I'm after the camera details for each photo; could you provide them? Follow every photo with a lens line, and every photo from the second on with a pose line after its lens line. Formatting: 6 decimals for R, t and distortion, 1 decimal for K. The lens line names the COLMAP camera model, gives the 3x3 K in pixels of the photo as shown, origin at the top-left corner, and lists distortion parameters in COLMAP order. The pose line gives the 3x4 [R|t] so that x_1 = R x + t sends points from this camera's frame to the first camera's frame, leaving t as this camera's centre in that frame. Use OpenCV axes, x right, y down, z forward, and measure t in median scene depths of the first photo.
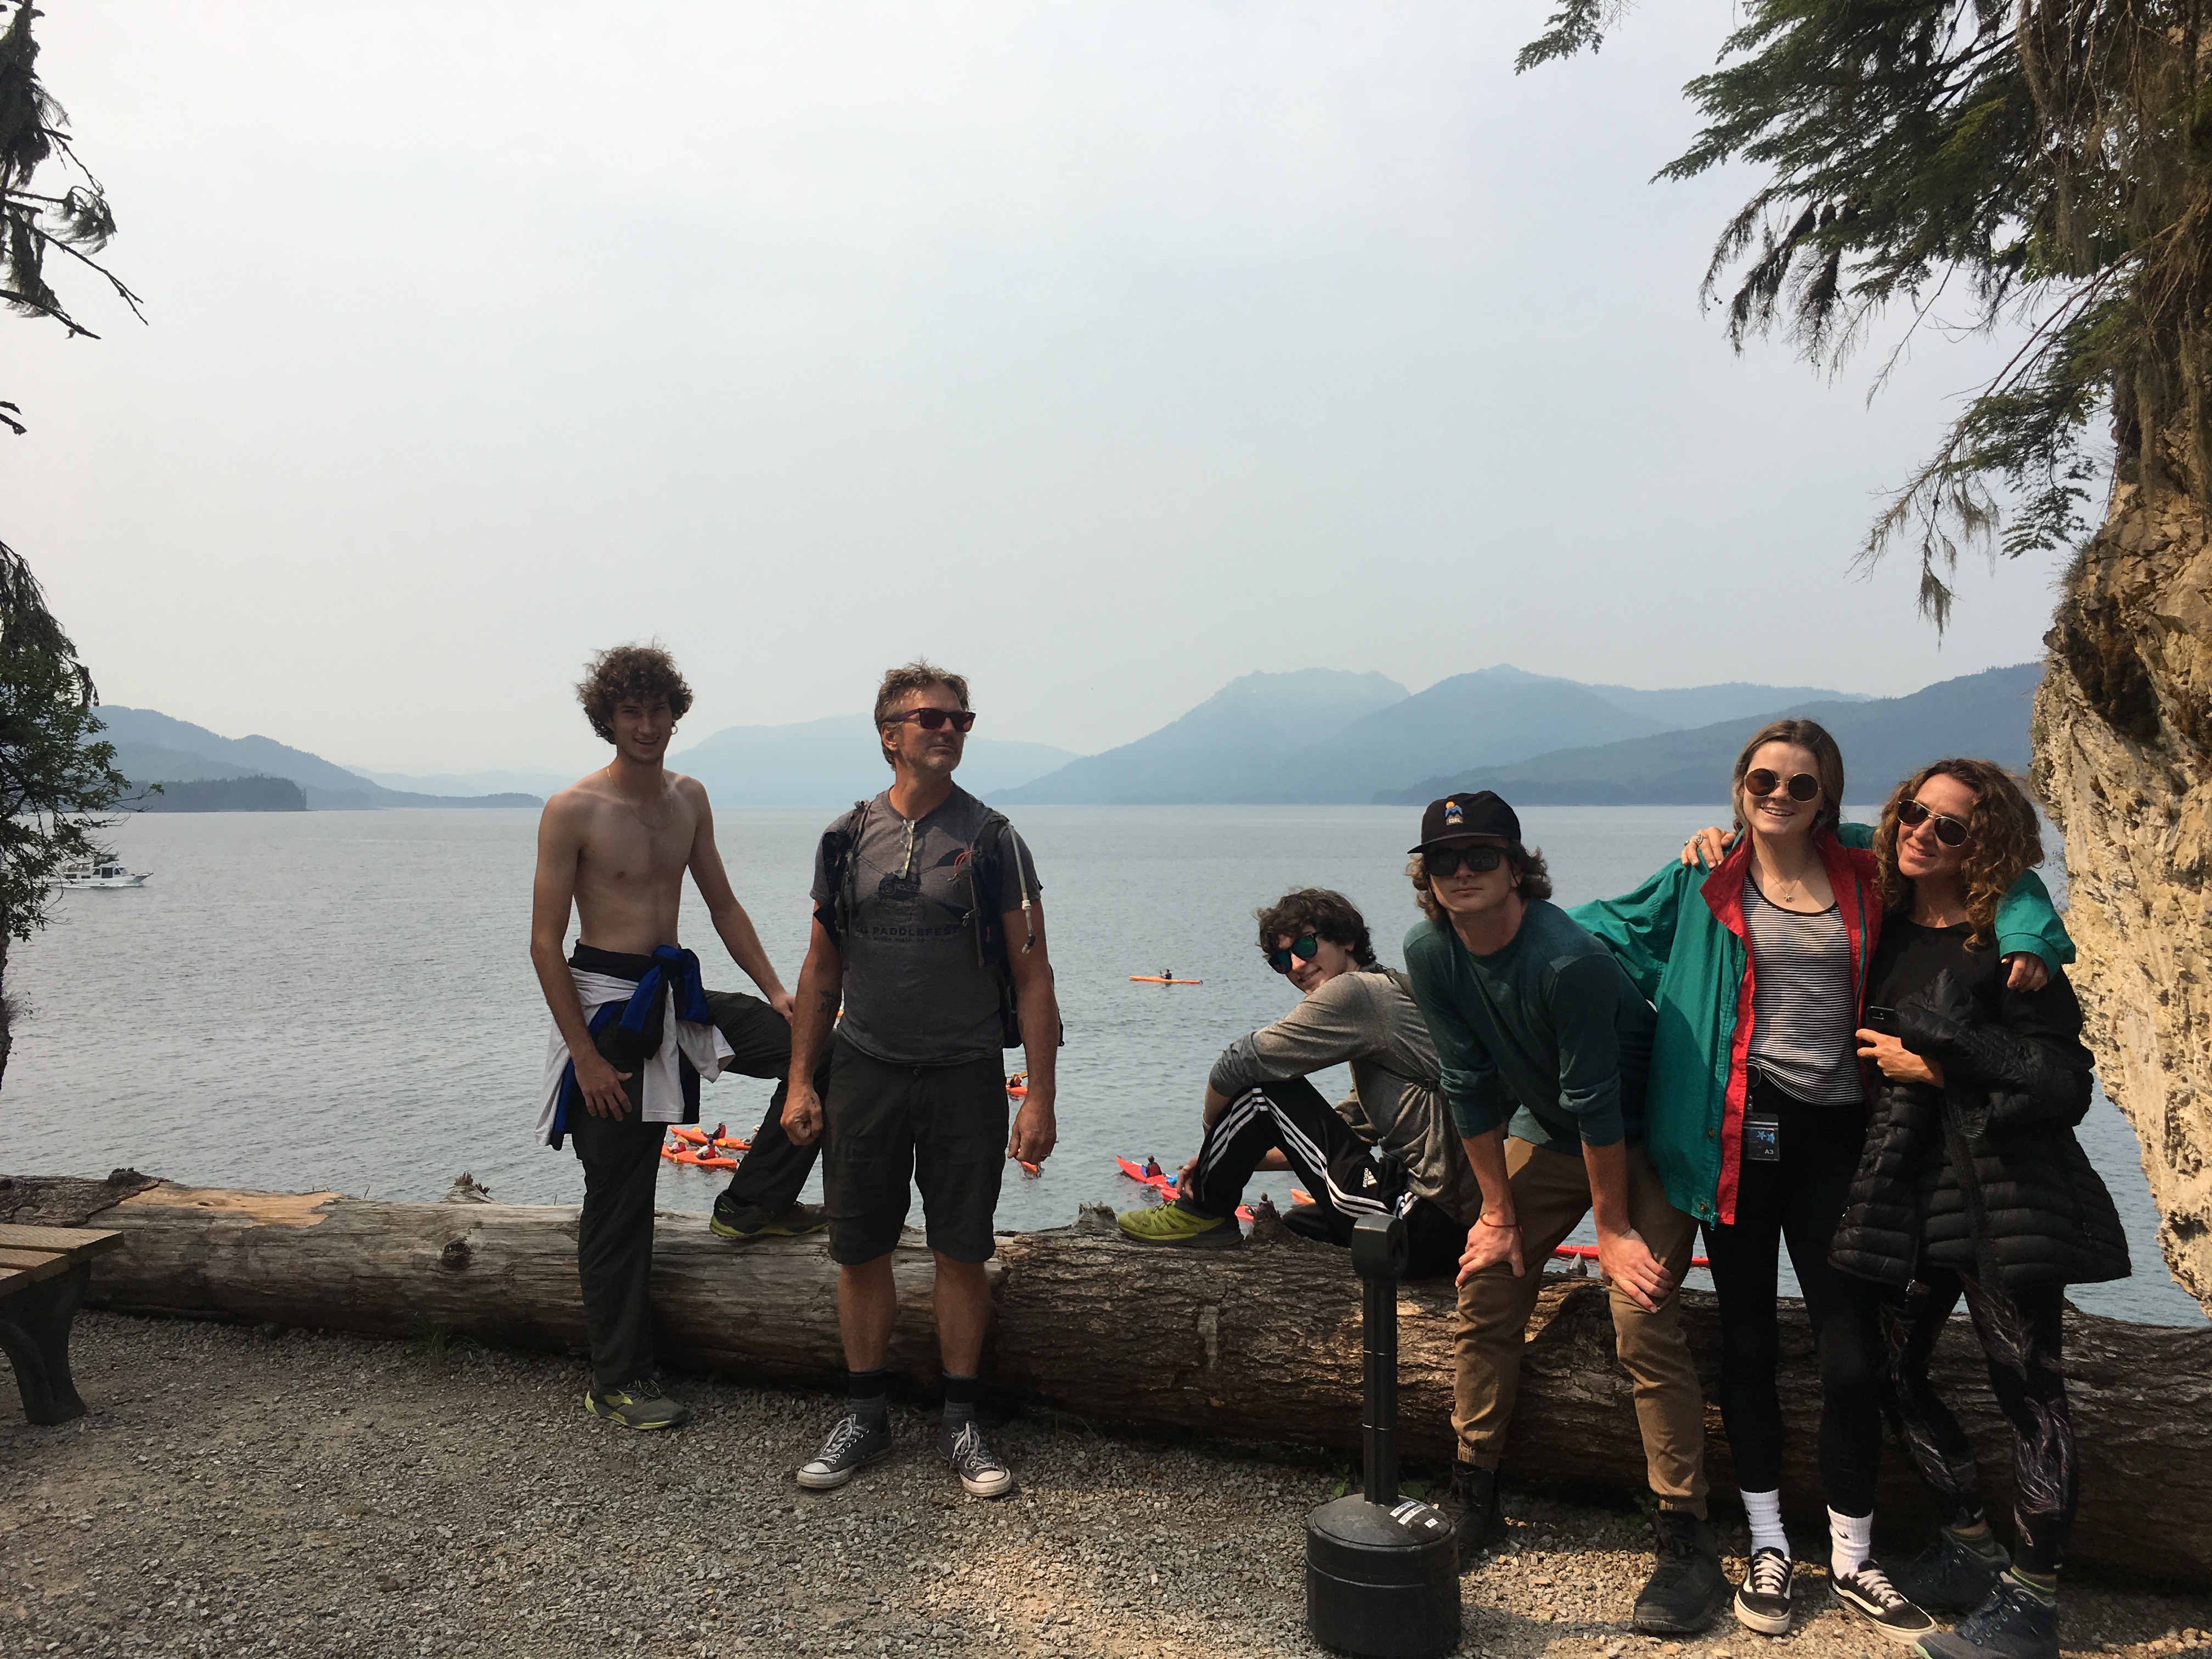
lens RADIAL K [[1849.9, 0, 1111.4], [0, 1849.9, 838.6], [0, 0, 1]] dist [0.072064, -0.102734]
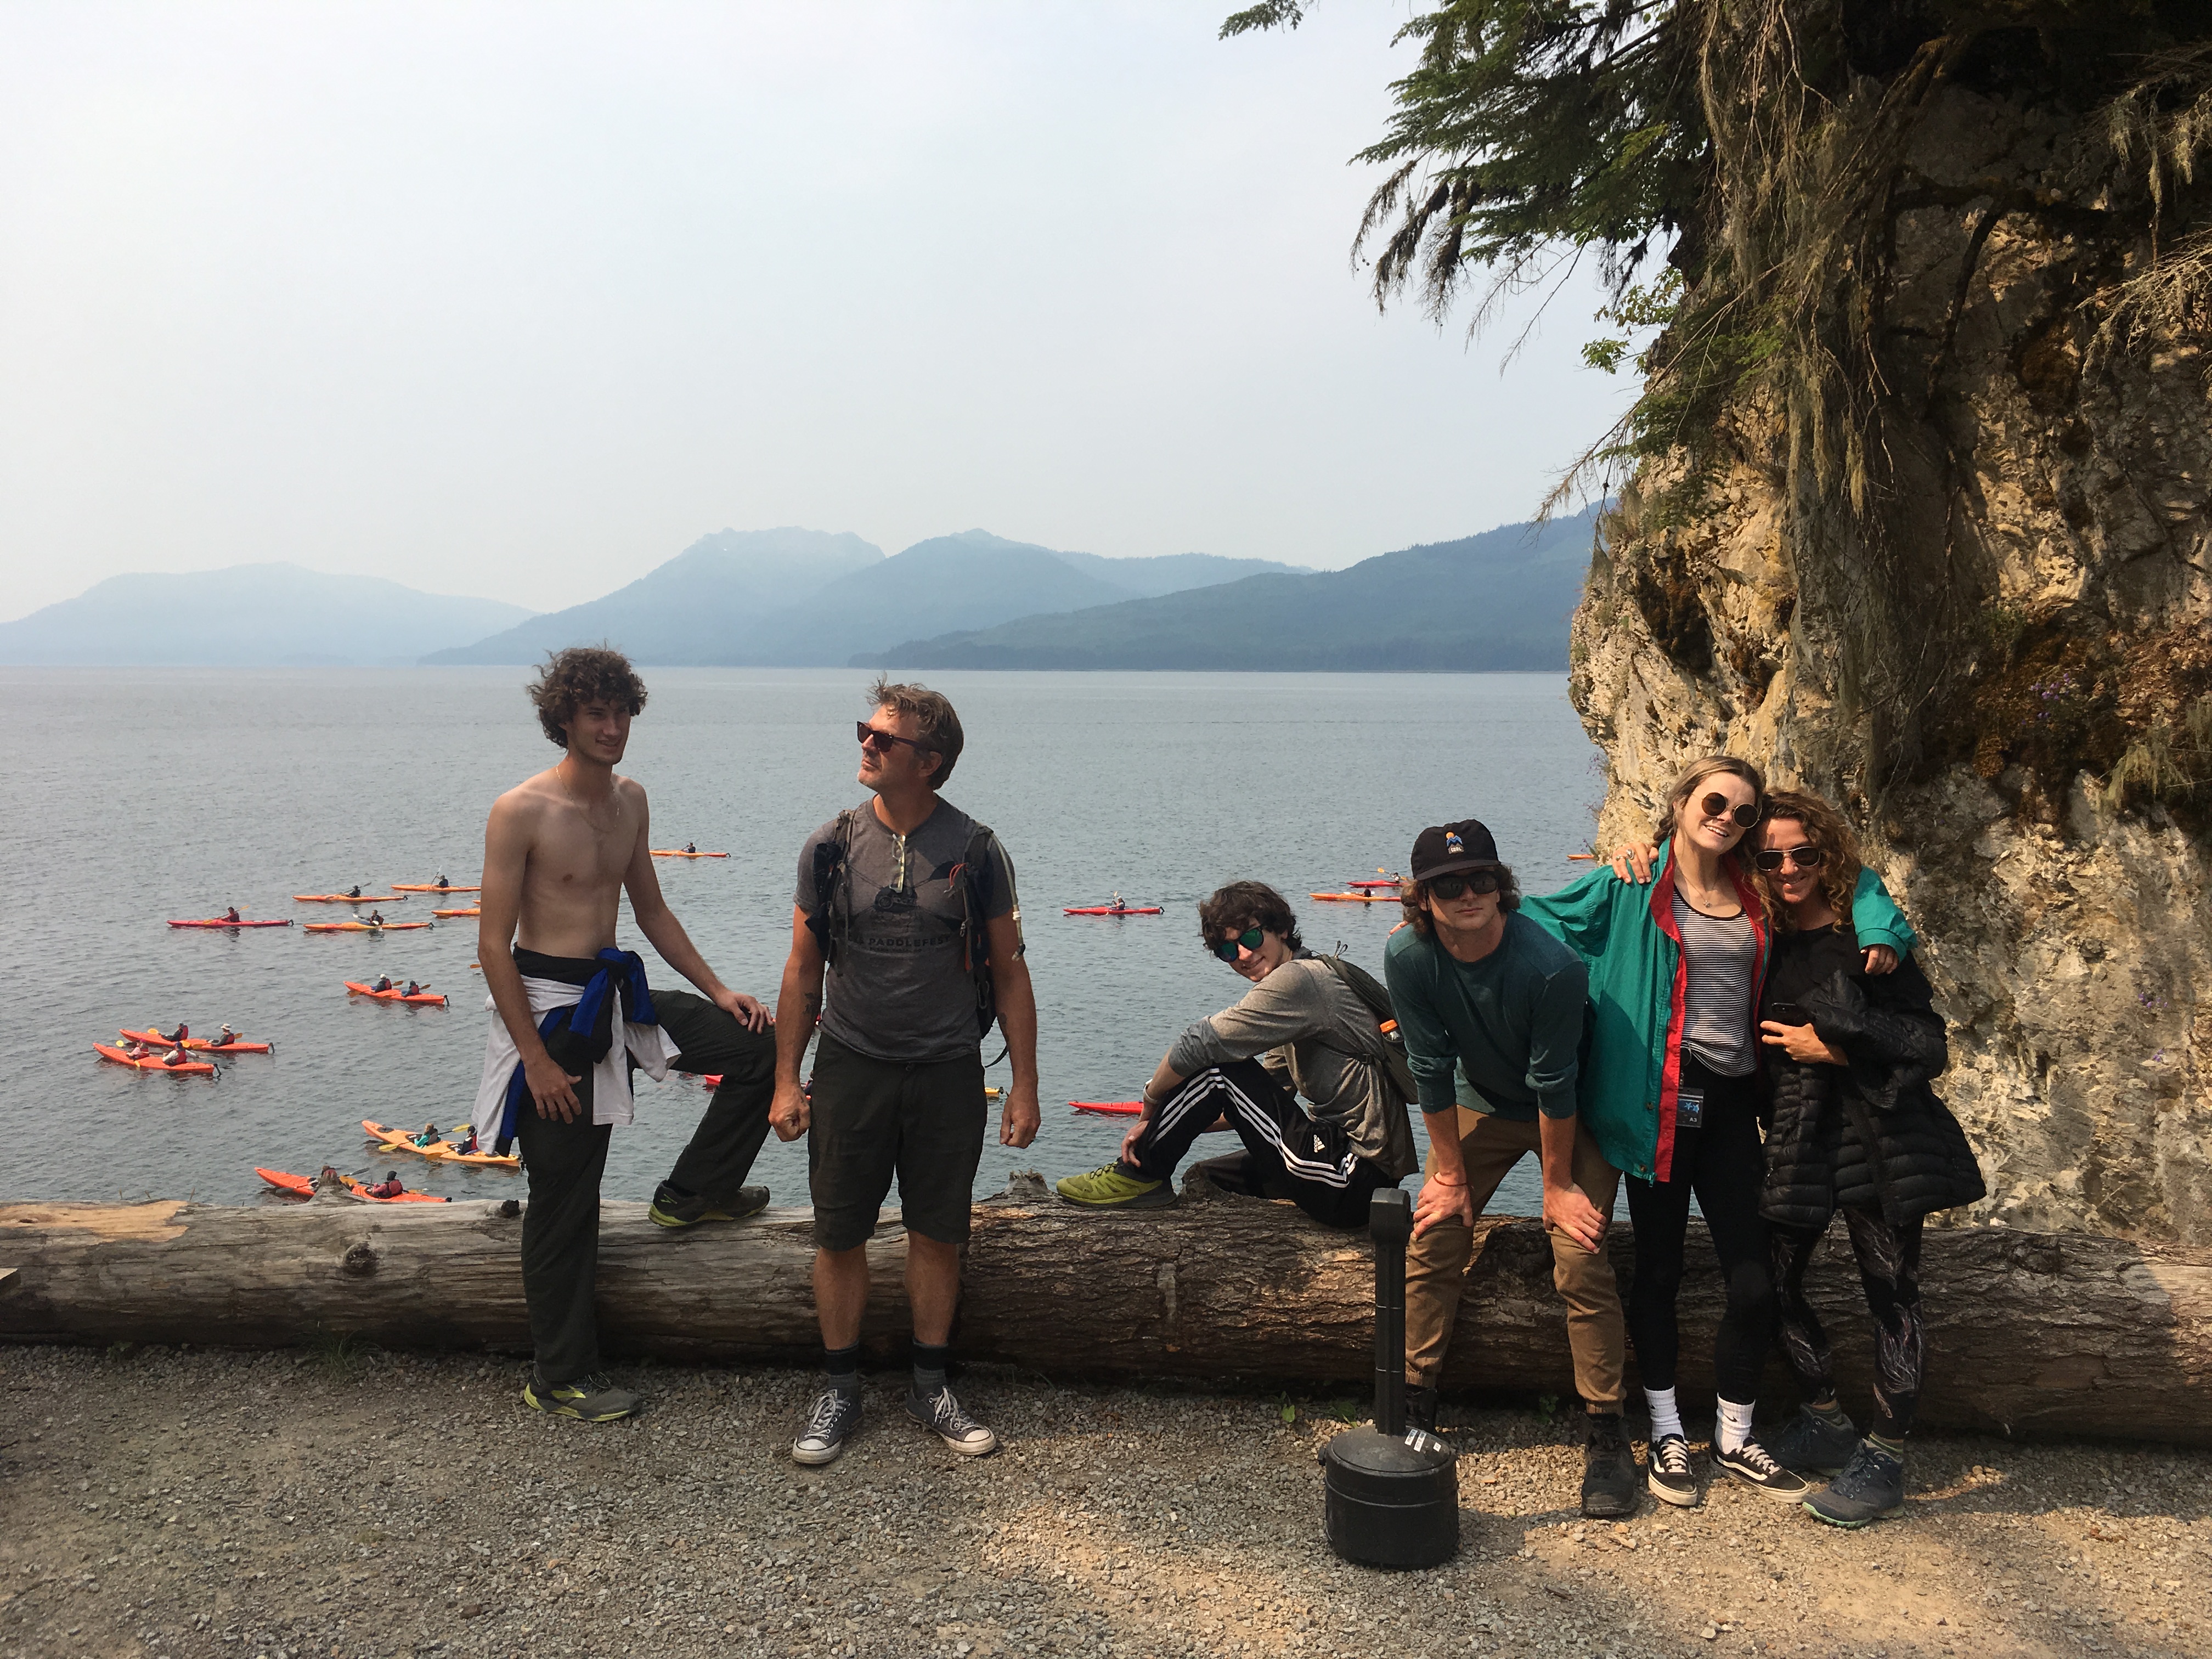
lens RADIAL K [[1849.9, 0, 1097.9], [0, 1849.9, 835.8], [0, 0, 1]] dist [0.072064, -0.102734]
pose [[0.962777, -0.019040, 0.269627, -0.252222], [-0.000577, 0.997369, 0.072493, -0.074464], [-0.270298, -0.069951, 0.960232, -0.029922]]
